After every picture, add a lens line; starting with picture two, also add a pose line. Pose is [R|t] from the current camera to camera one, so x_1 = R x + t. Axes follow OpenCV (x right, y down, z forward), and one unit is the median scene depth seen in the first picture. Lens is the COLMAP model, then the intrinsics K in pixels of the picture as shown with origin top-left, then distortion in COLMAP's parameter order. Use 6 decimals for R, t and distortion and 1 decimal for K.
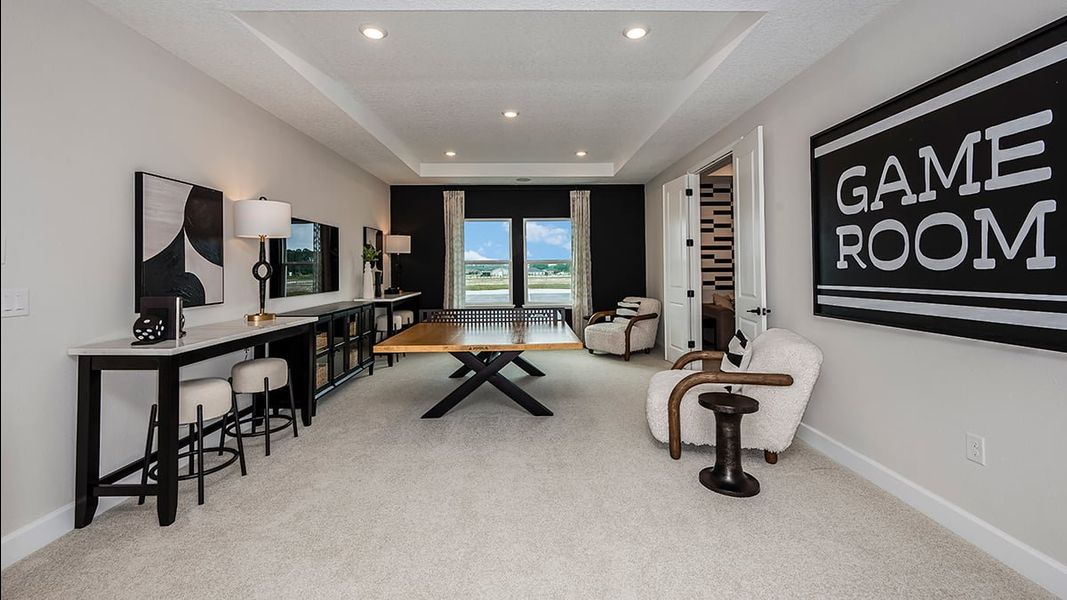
lens RADIAL K [[439.0, 0, 533.7], [0, 439.0, 264.2], [0, 0, 1]] dist [0.000217, -0.000101]
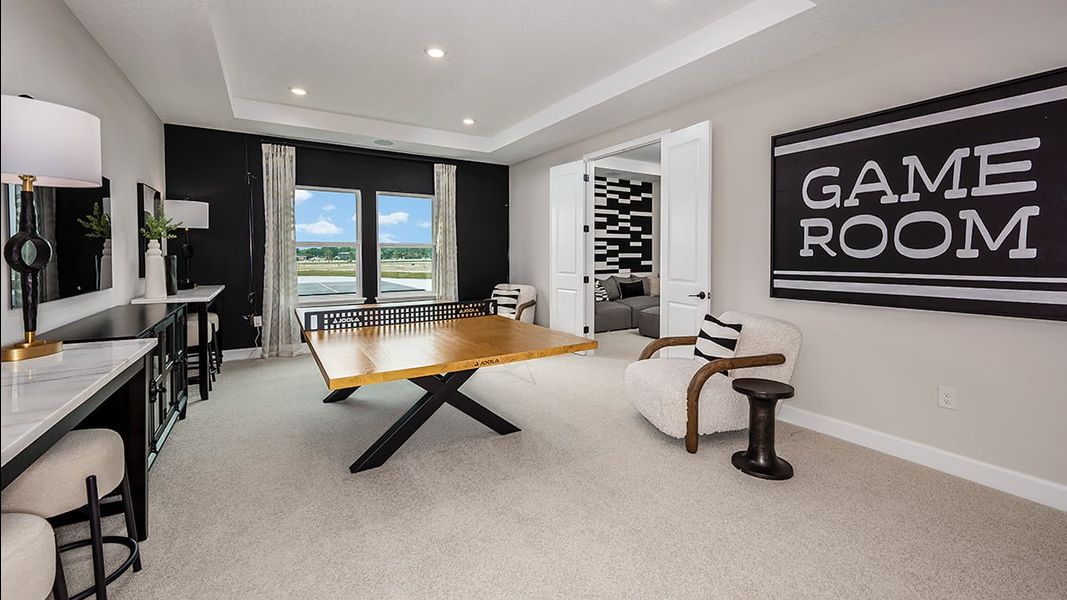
lens RADIAL K [[439.0, 0, 533.7], [0, 439.0, 264.2], [0, 0, 1]] dist [0.000217, -0.000101]
pose [[0.858075, -0.003423, 0.513512, -0.510699], [-0.013905, 0.999456, 0.029899, 0.006915], [-0.513335, -0.032796, 0.857561, 0.399064]]
